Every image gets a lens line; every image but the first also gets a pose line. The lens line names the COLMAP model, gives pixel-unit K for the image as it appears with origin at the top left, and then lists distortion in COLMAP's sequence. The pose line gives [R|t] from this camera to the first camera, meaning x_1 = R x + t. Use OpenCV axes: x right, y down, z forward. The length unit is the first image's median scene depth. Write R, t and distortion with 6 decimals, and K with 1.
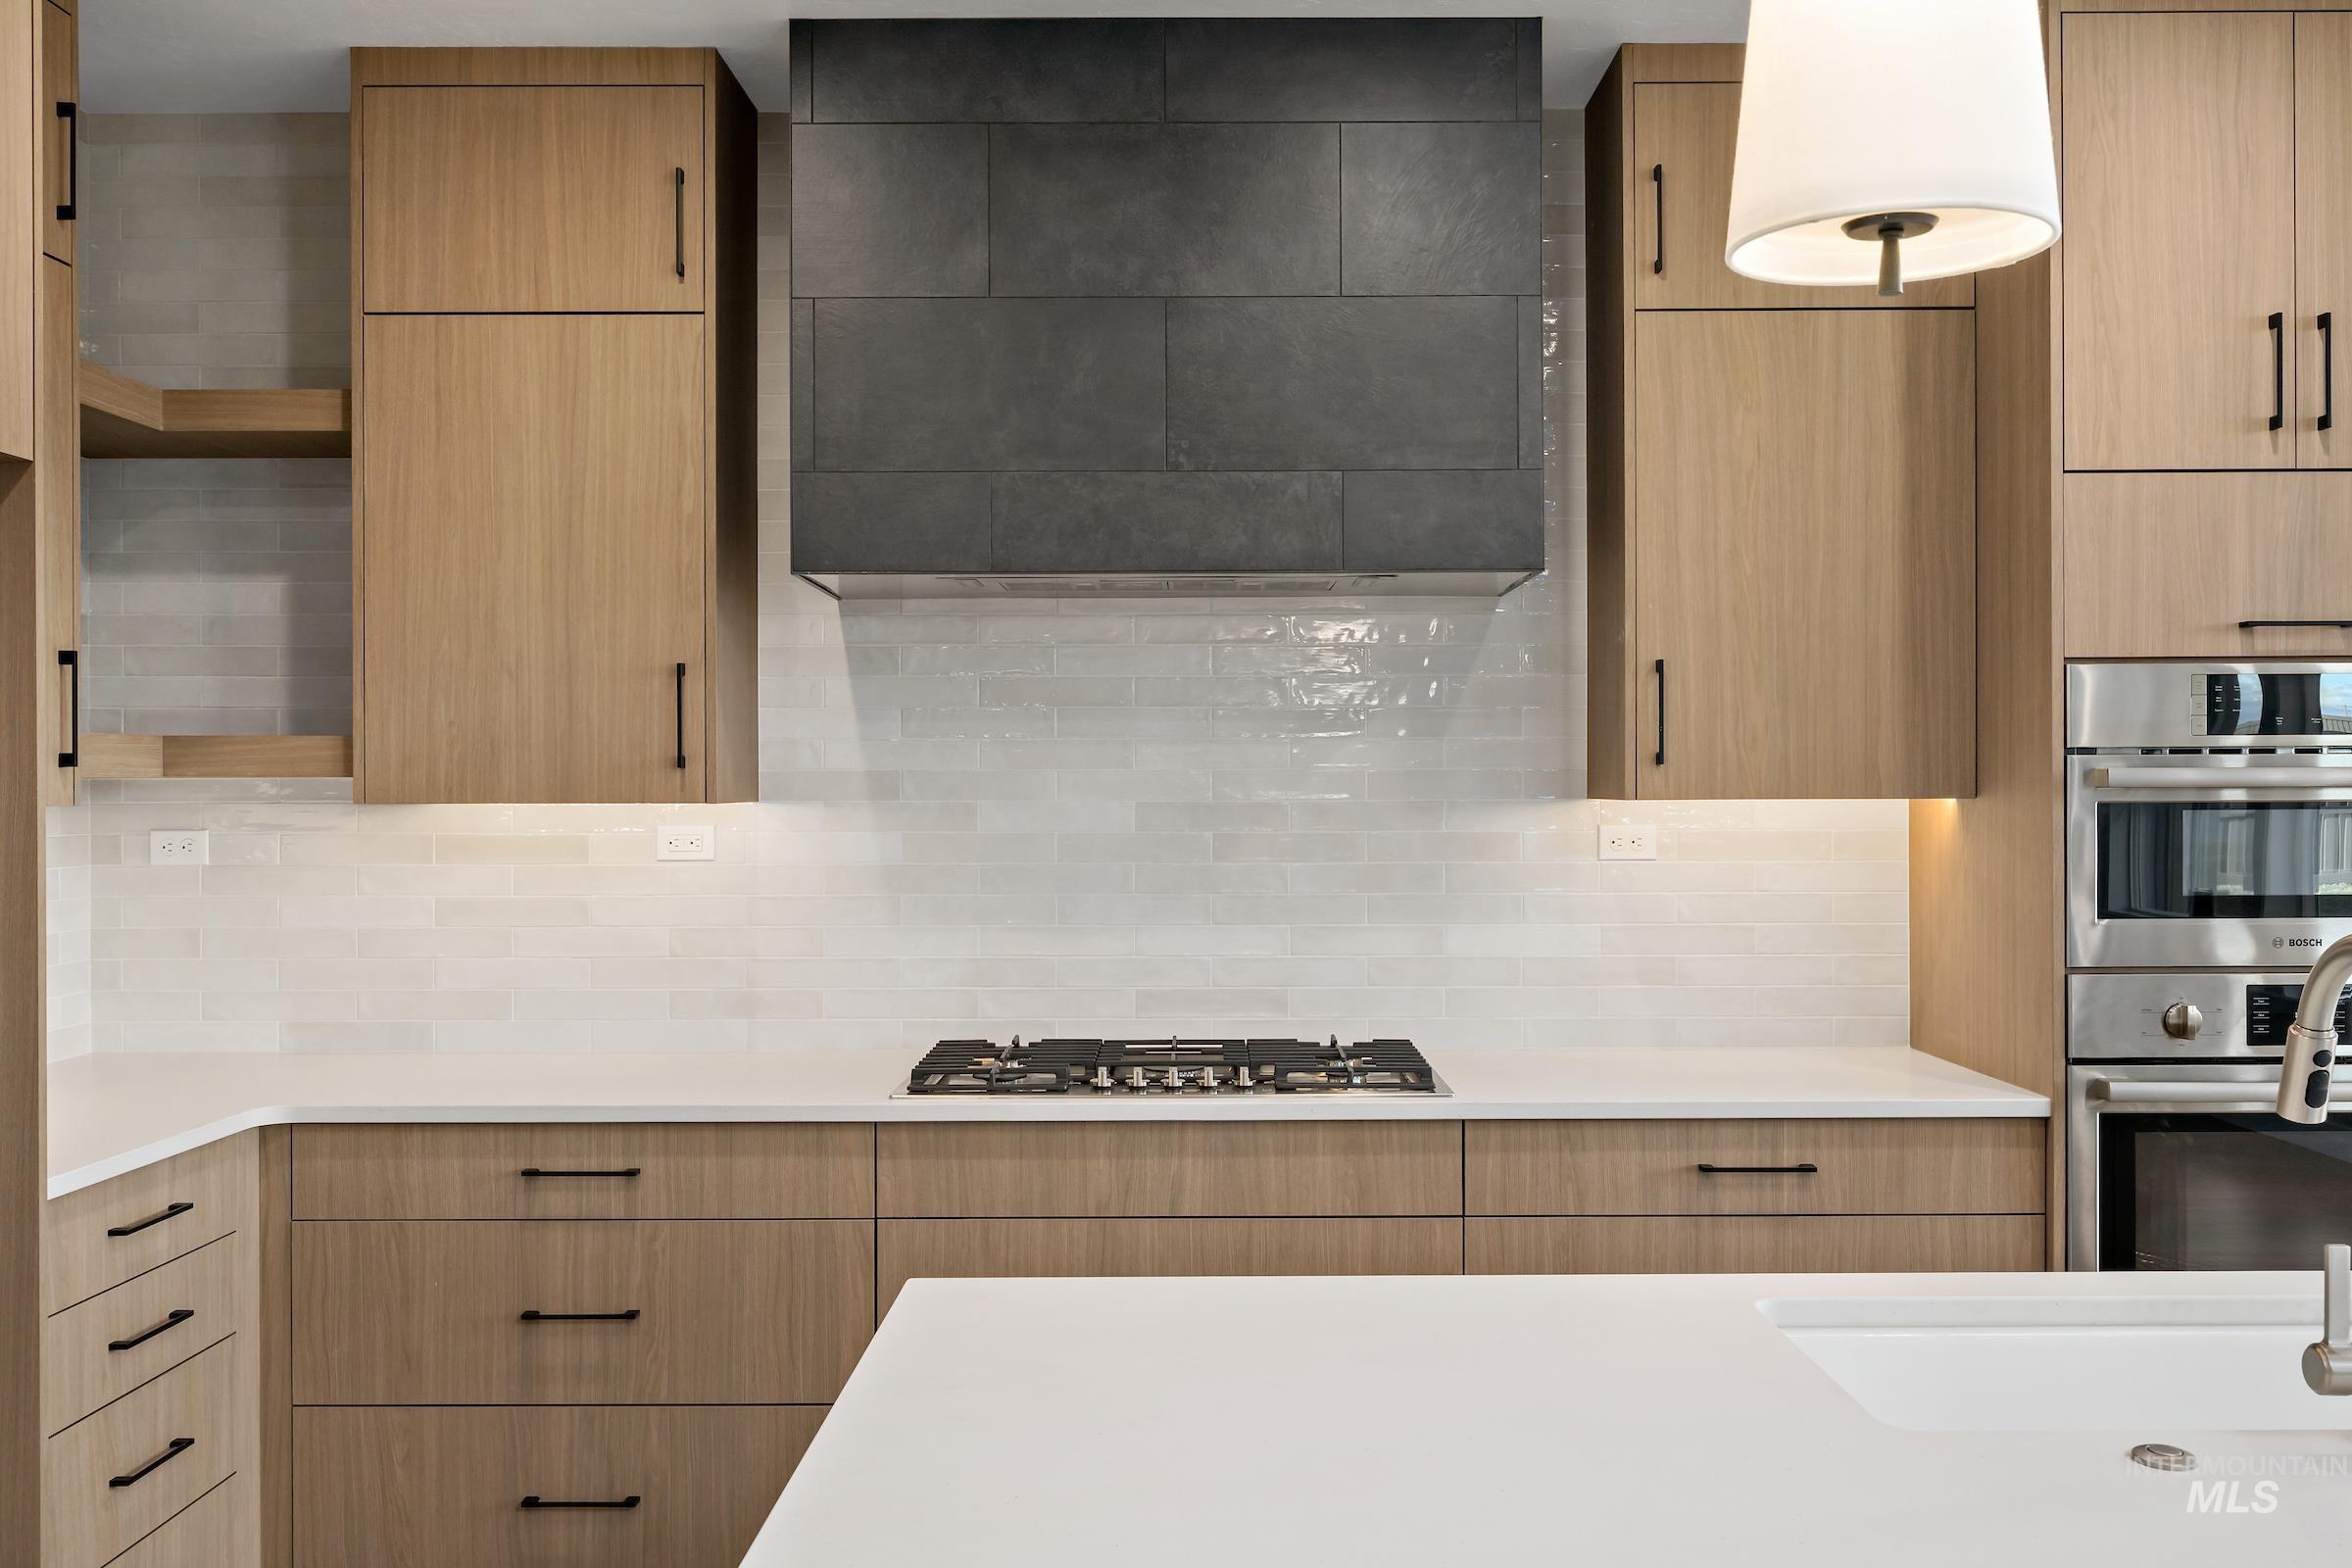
lens RADIAL K [[2014.5, 0, 1178.9], [0, 2014.5, 789.2], [0, 0, 1]] dist [0.006287, 0.002007]
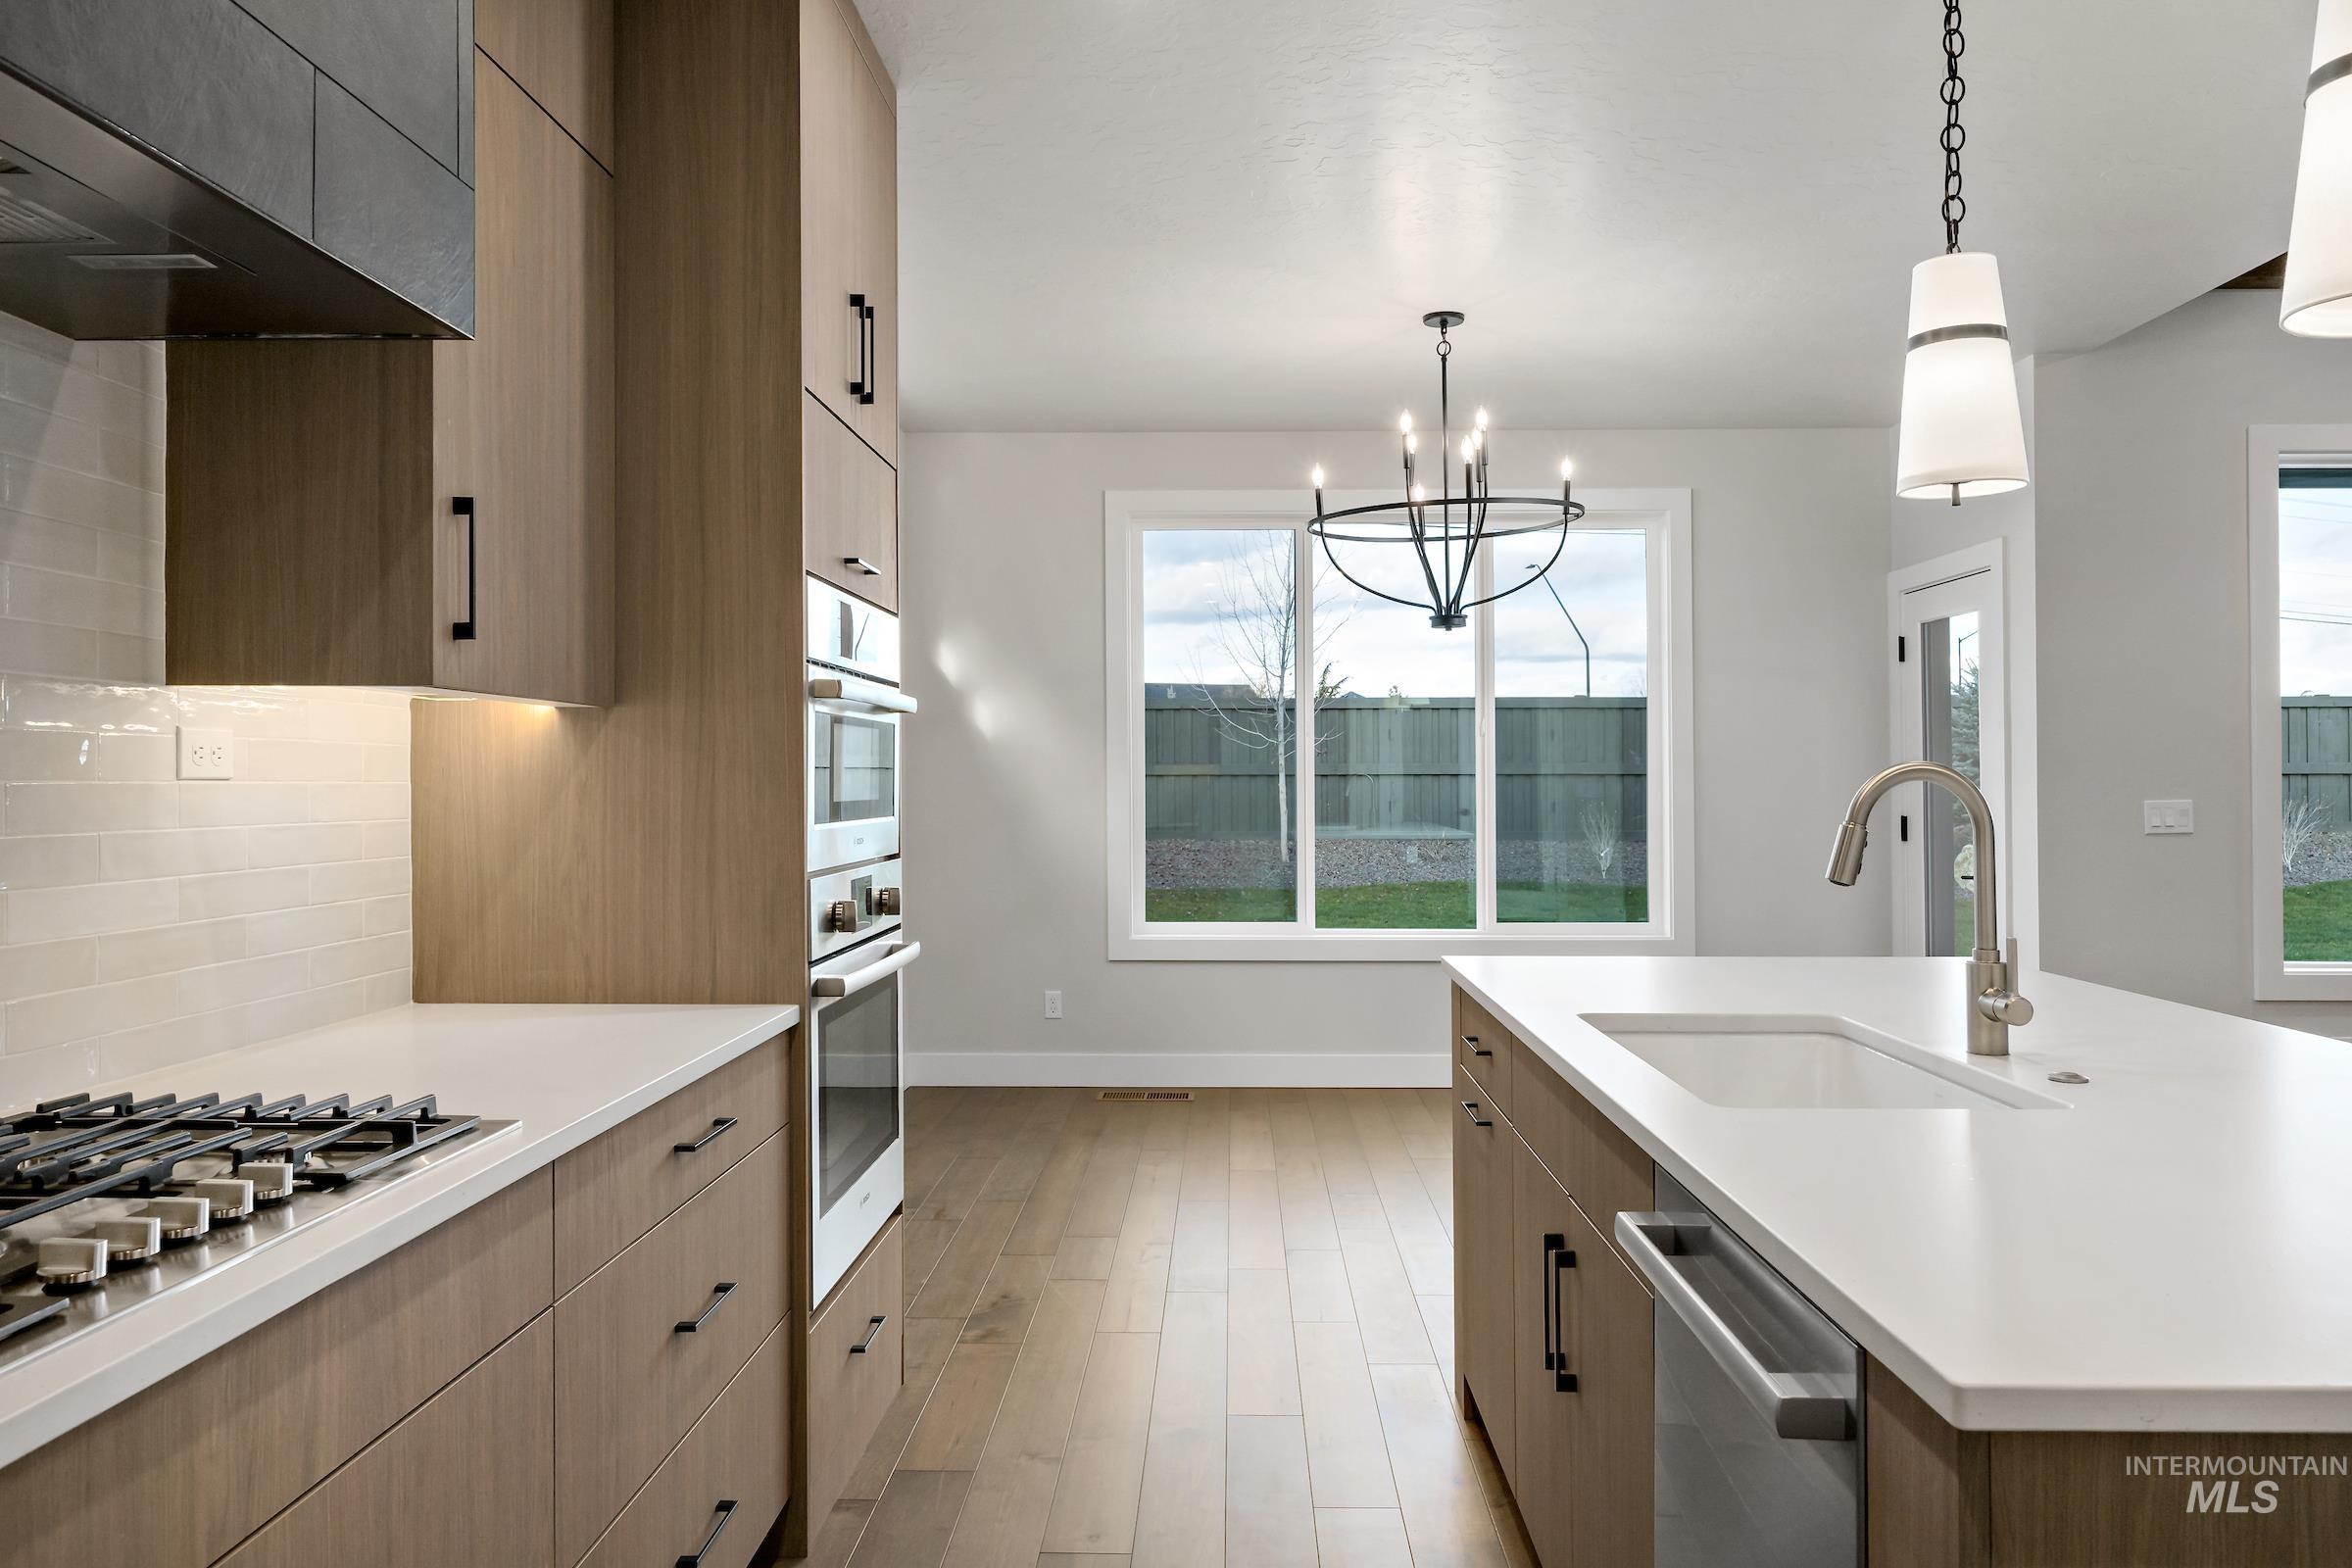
lens RADIAL K [[1690.4, 0, 1180.2], [0, 1690.4, 776.6], [0, 0, 1]] dist [-0.000536, -0.000872]
pose [[0.023028, 0.008295, 0.999700, -0.381089], [-0.002111, 0.999964, -0.008249, 0.043383], [-0.999733, -0.001921, 0.023045, 0.748657]]
